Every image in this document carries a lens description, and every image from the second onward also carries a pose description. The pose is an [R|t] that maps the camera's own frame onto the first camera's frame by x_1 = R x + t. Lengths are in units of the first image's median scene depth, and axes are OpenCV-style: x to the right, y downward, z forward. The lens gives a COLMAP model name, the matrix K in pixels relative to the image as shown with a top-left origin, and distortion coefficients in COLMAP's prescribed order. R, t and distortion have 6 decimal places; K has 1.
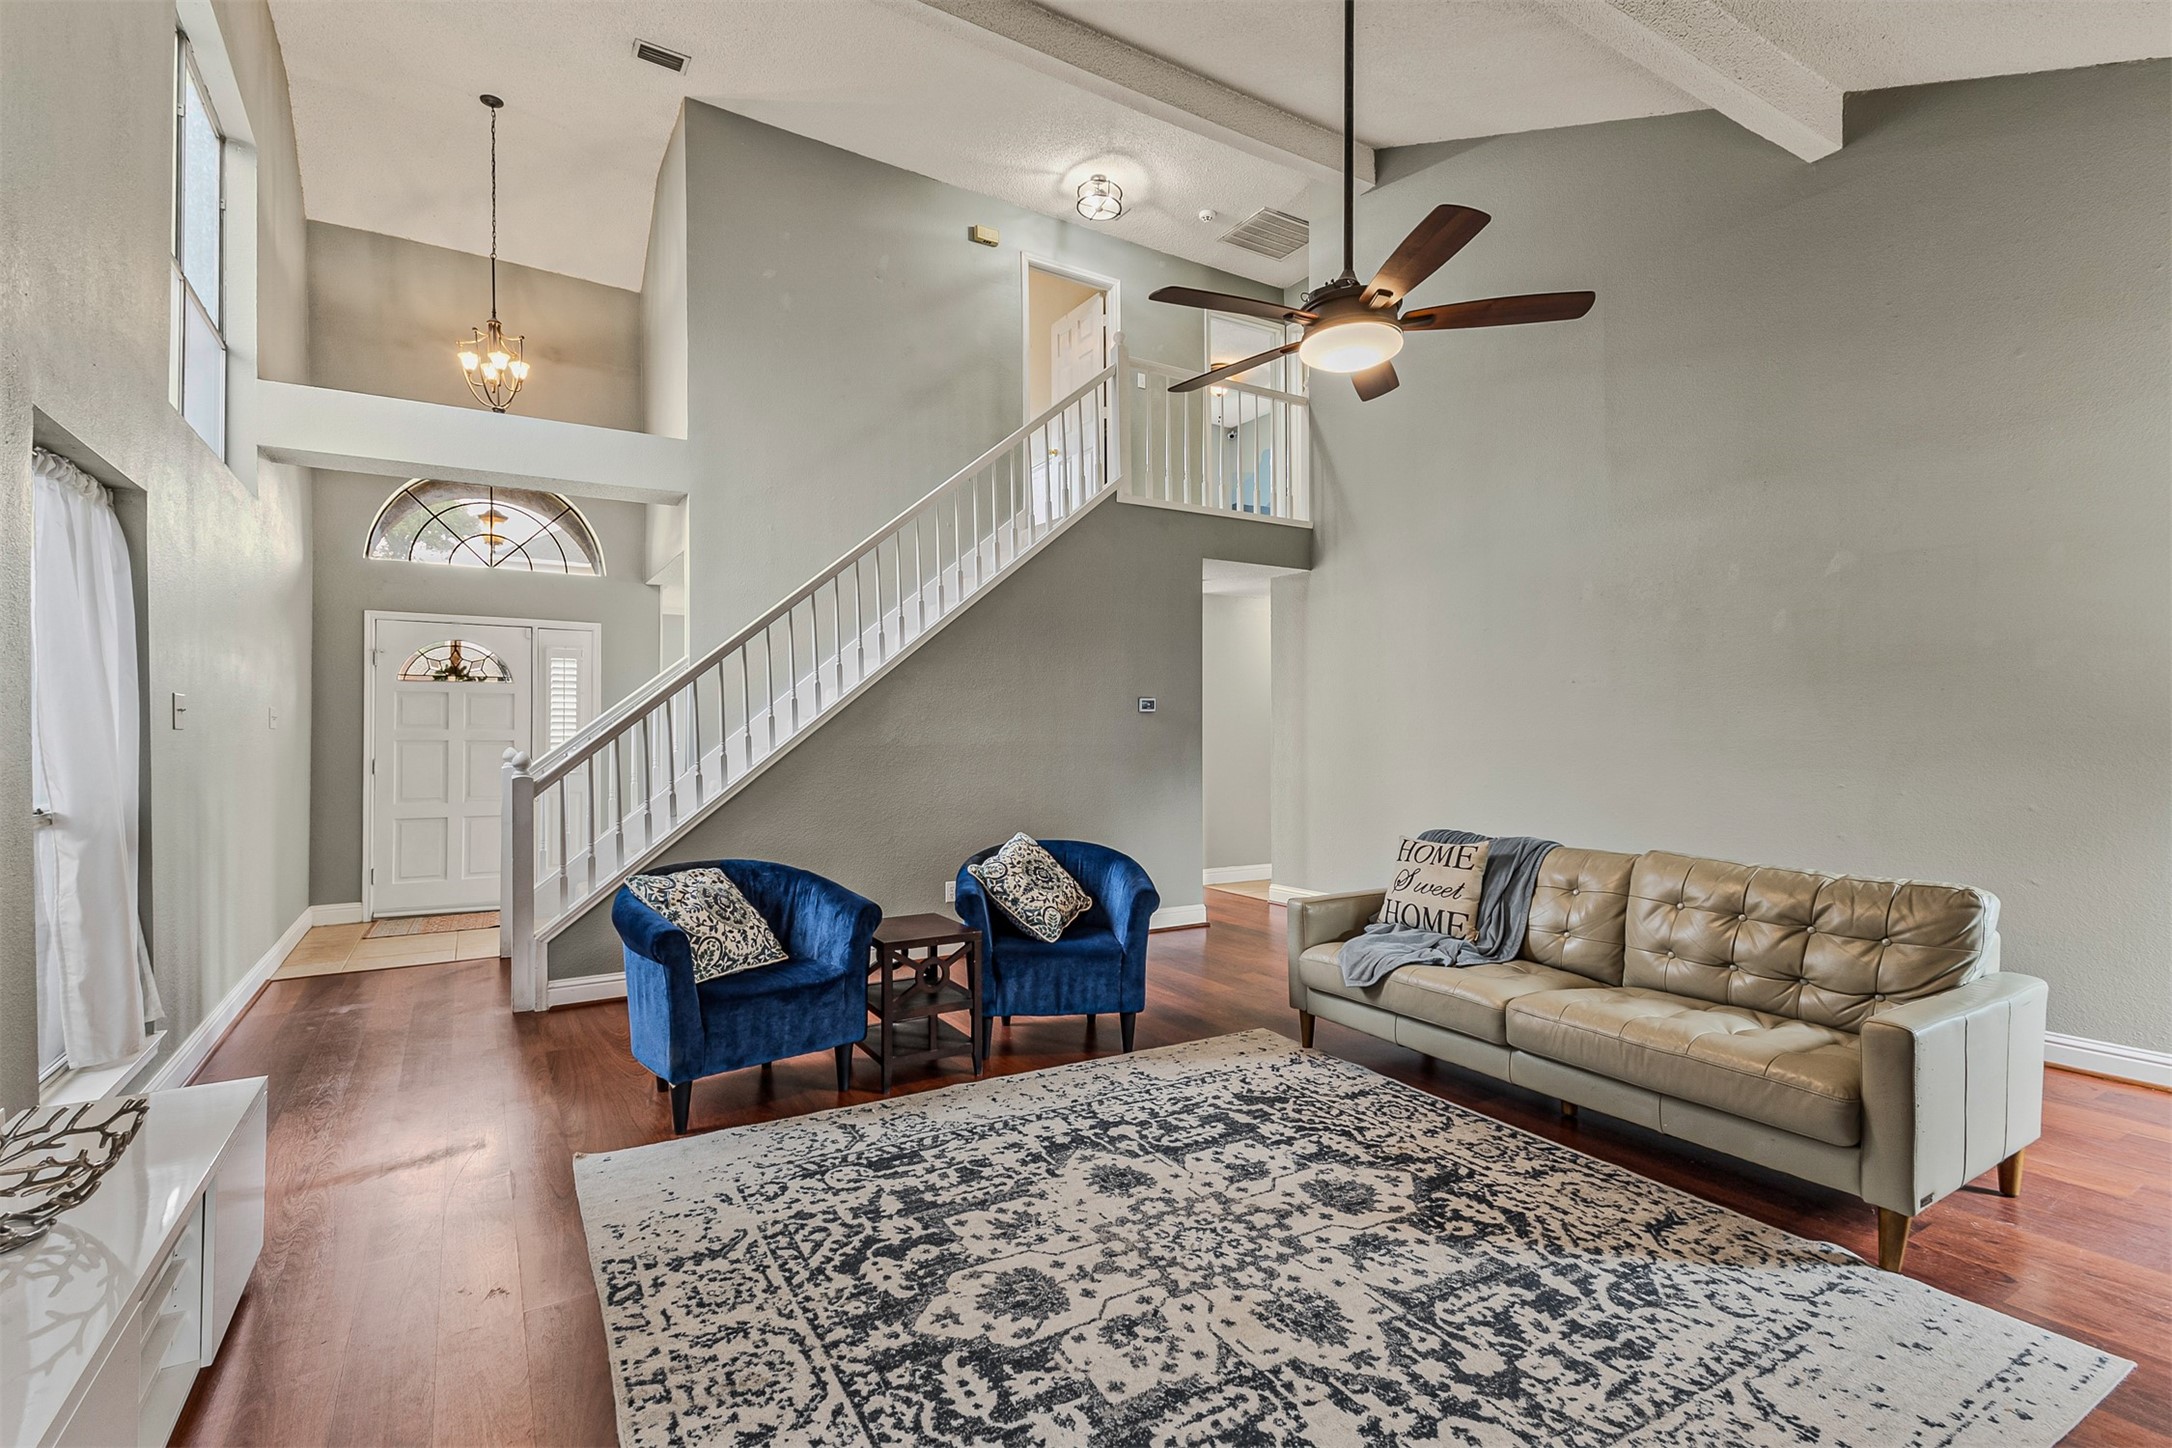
lens RADIAL K [[1013.0, 0, 1098.0], [0, 1013.0, 733.3], [0, 0, 1]] dist [0.024328, -0.000450]
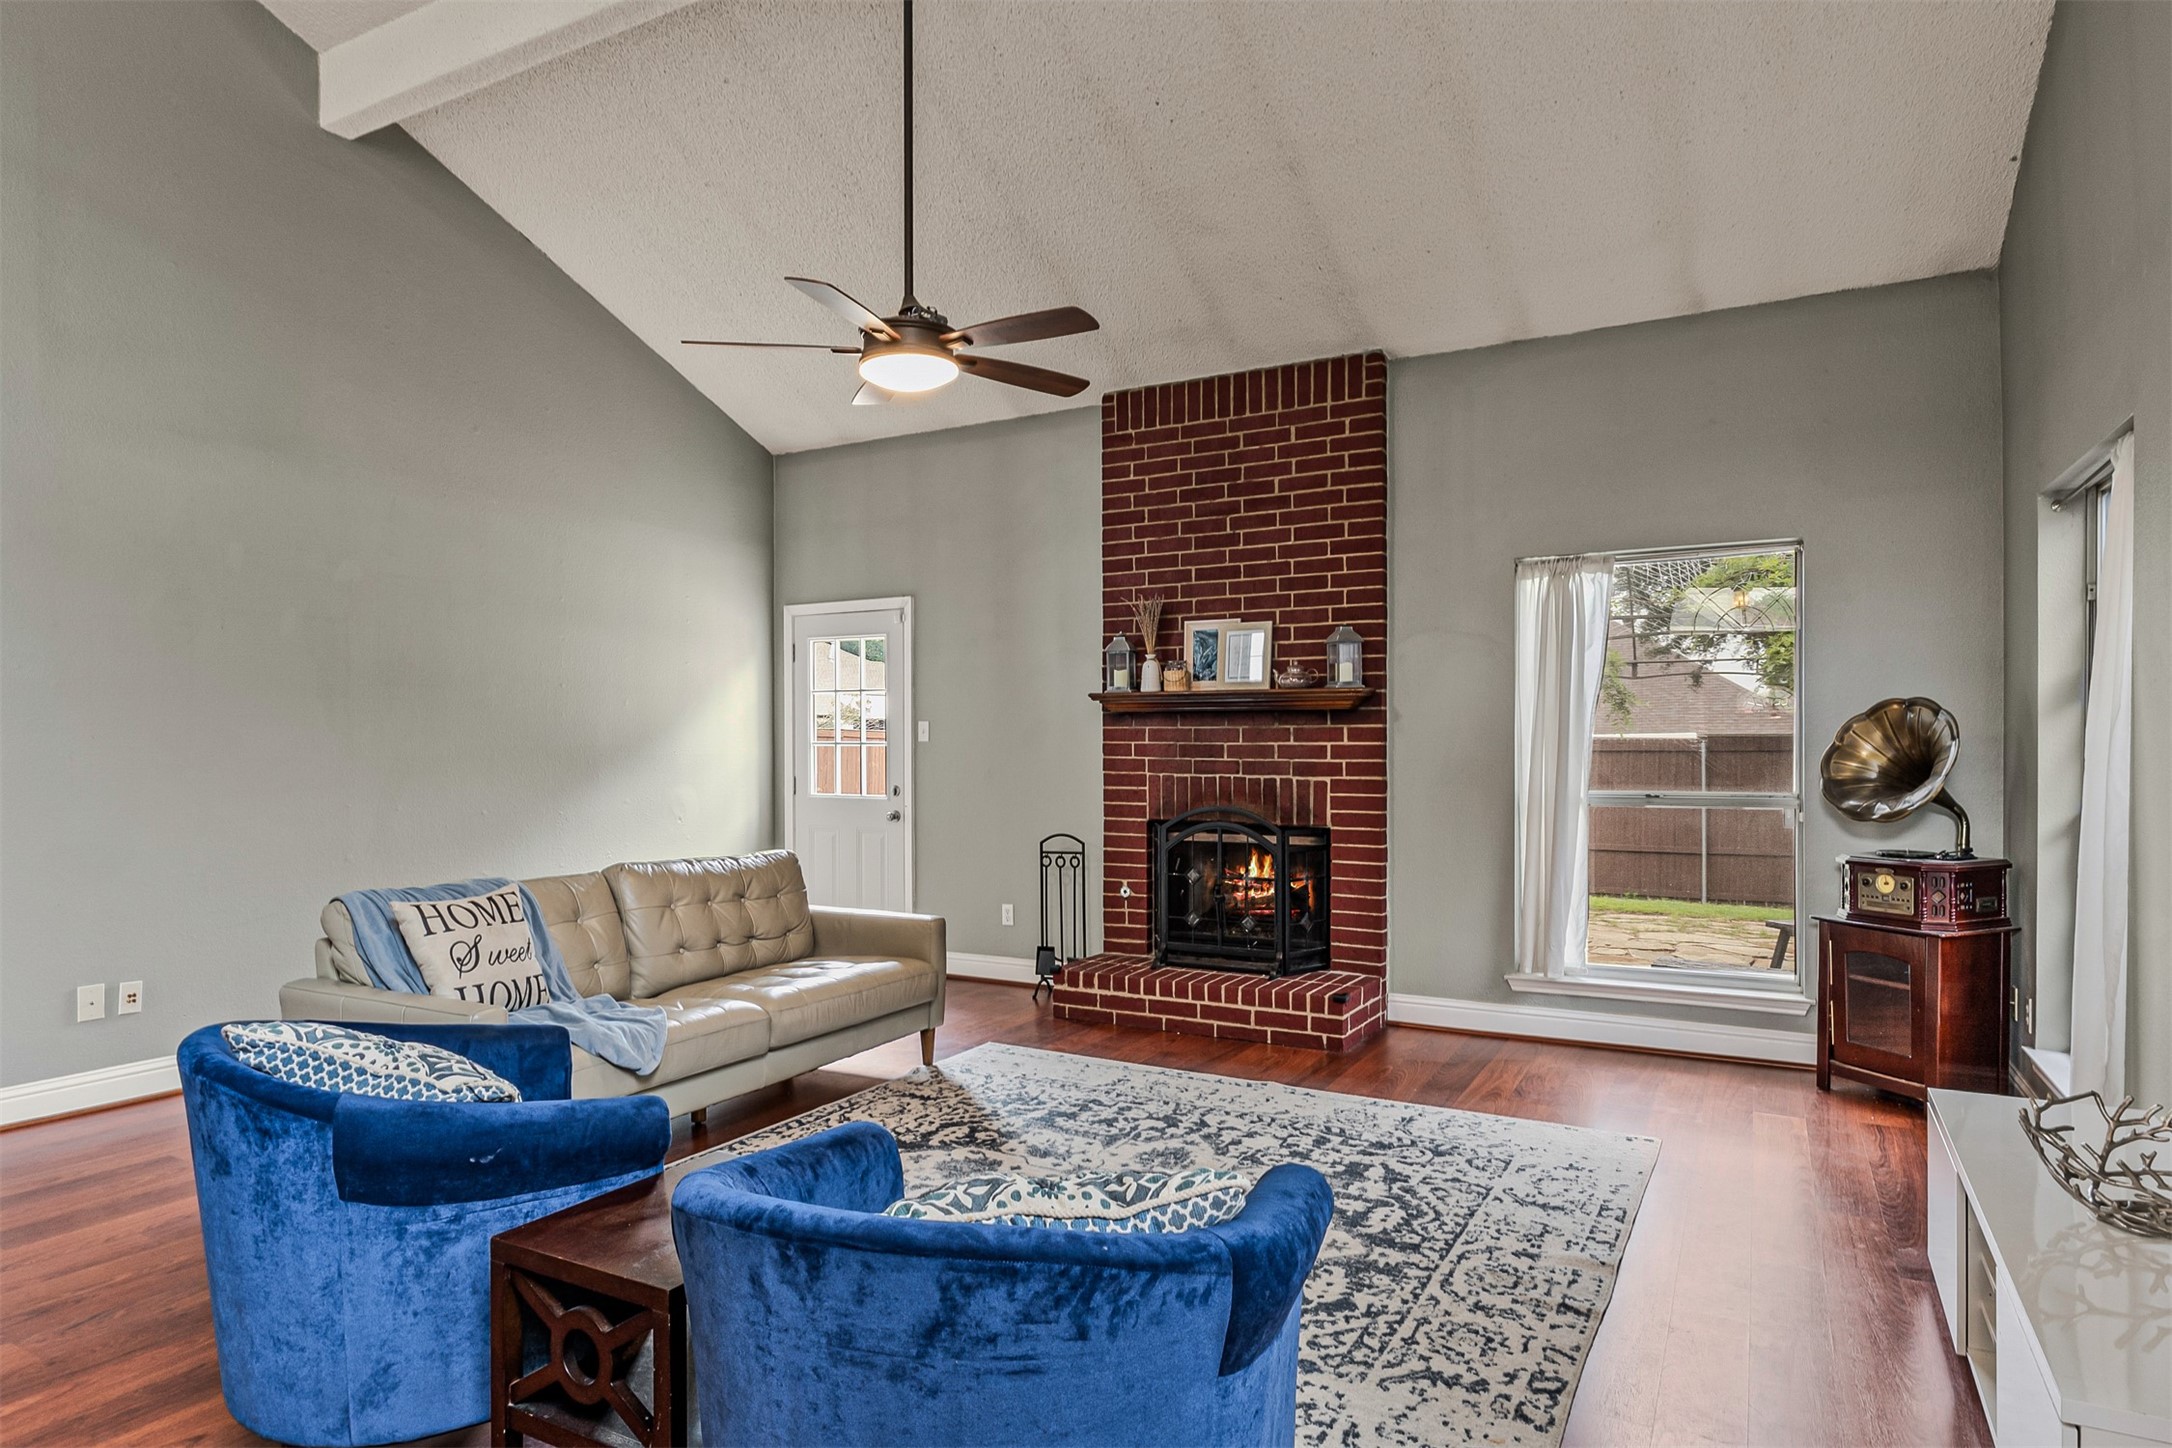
lens RADIAL K [[1213.3, 0, 1102.4], [0, 1213.3, 744.4], [0, 0, 1]] dist [0.000109, 0.000522]
pose [[-0.498319, 0.005145, 0.866979, -1.100393], [0.000139, 0.999983, -0.005855, 0.003548], [-0.866994, -0.002797, -0.498311, 1.731677]]
